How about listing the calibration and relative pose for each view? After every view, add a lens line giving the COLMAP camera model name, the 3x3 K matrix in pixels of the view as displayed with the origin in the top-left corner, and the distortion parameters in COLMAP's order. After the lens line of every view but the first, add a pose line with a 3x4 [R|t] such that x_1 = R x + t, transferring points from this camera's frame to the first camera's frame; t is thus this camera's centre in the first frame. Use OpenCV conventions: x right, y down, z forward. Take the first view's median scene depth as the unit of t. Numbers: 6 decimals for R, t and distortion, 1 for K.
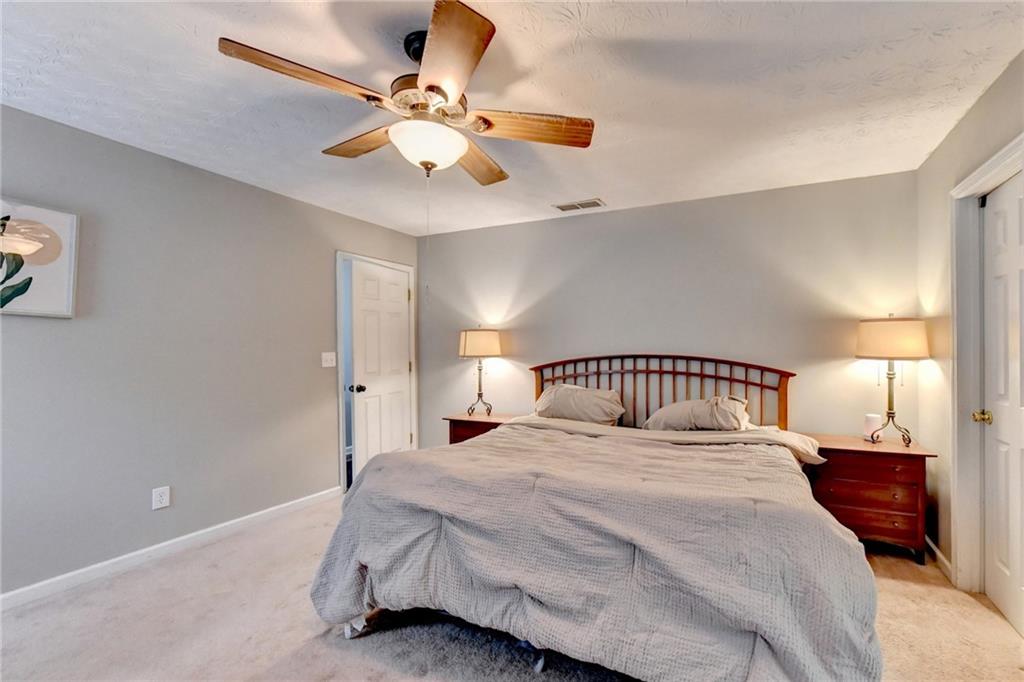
lens RADIAL K [[431.3, 0, 568.2], [0, 431.3, 350.1], [0, 0, 1]] dist [-0.003944, -0.000571]
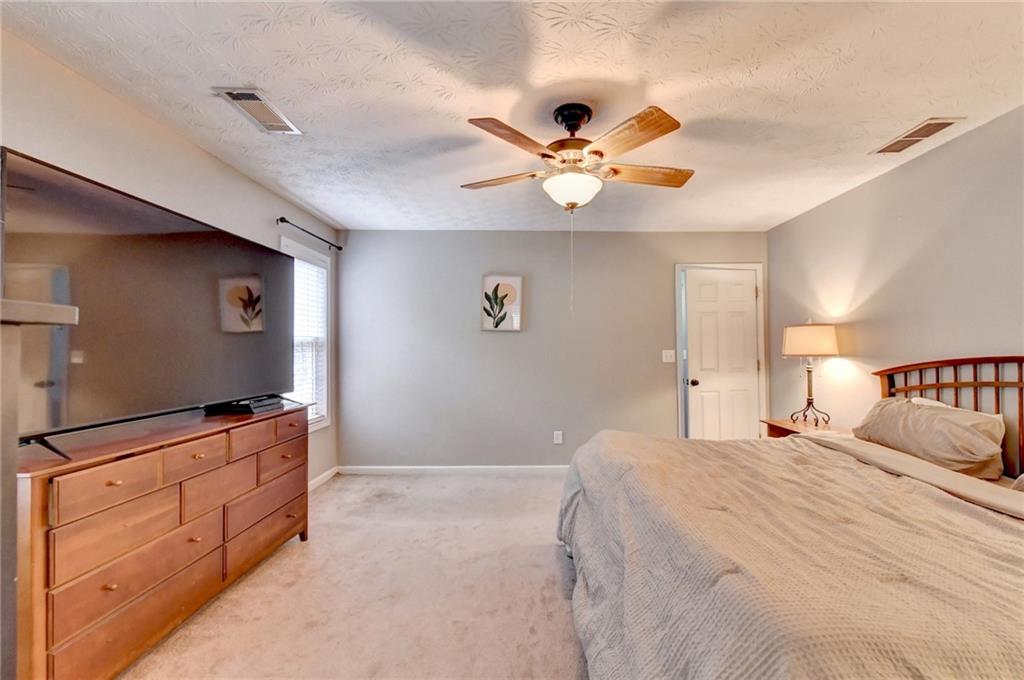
lens RADIAL K [[418.6, 0, 531.4], [0, 418.6, 345.8], [0, 0, 1]] dist [-0.008315, -0.001378]
pose [[0.423571, -0.005440, -0.905847, 0.325287], [-0.000808, 0.999979, -0.006384, 0.000684], [0.905863, 0.003436, 0.423558, 0.154967]]
